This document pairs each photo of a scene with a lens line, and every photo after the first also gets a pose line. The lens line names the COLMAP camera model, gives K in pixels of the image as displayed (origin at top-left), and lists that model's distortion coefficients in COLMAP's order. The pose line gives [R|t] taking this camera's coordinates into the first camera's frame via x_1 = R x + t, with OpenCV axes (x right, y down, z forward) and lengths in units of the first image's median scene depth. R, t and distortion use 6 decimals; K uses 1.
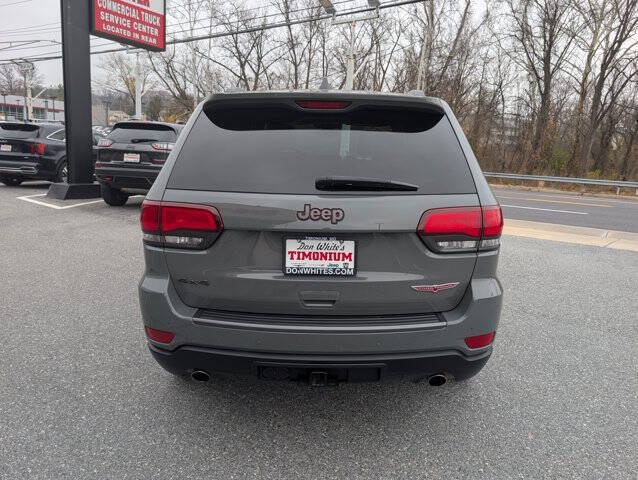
lens RADIAL K [[462.9, 0, 329.2], [0, 462.9, 240.0], [0, 0, 1]] dist [0.011436, -0.000316]
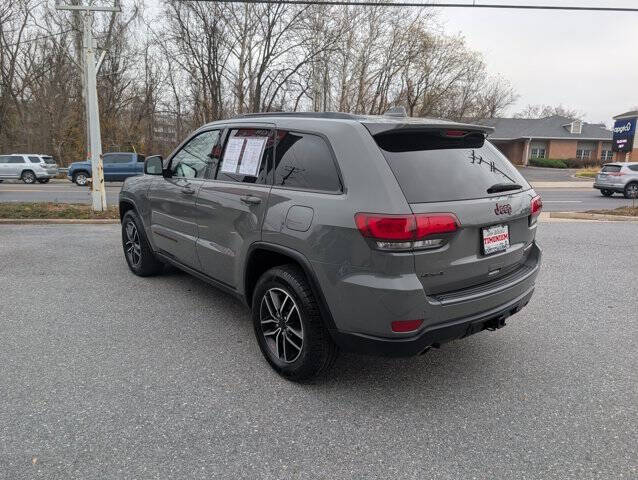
lens RADIAL K [[462.9, 0, 329.2], [0, 462.9, 240.0], [0, 0, 1]] dist [0.011436, -0.000316]
pose [[0.758344, -0.146302, 0.635224, -0.226397], [0.142110, 0.988154, 0.057933, -0.020234], [-0.636175, 0.046339, 0.770152, 0.036406]]
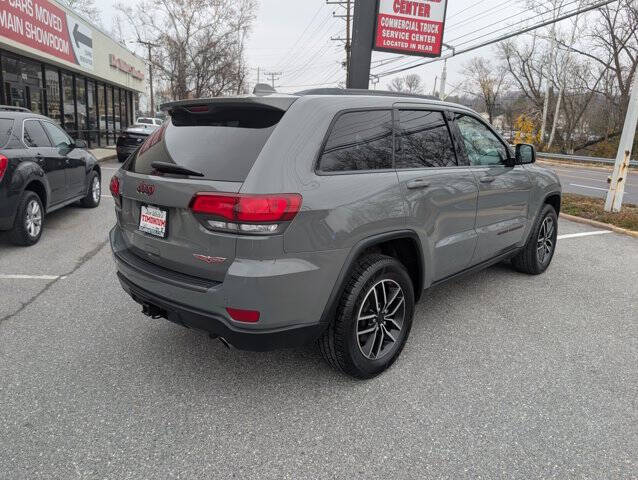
lens RADIAL K [[462.9, 0, 329.2], [0, 462.9, 240.0], [0, 0, 1]] dist [0.011436, -0.000316]
pose [[0.743957, 0.136664, -0.654104, 0.216108], [-0.137259, 0.989243, 0.050571, -0.008314], [0.653979, 0.052159, 0.754712, 0.052991]]
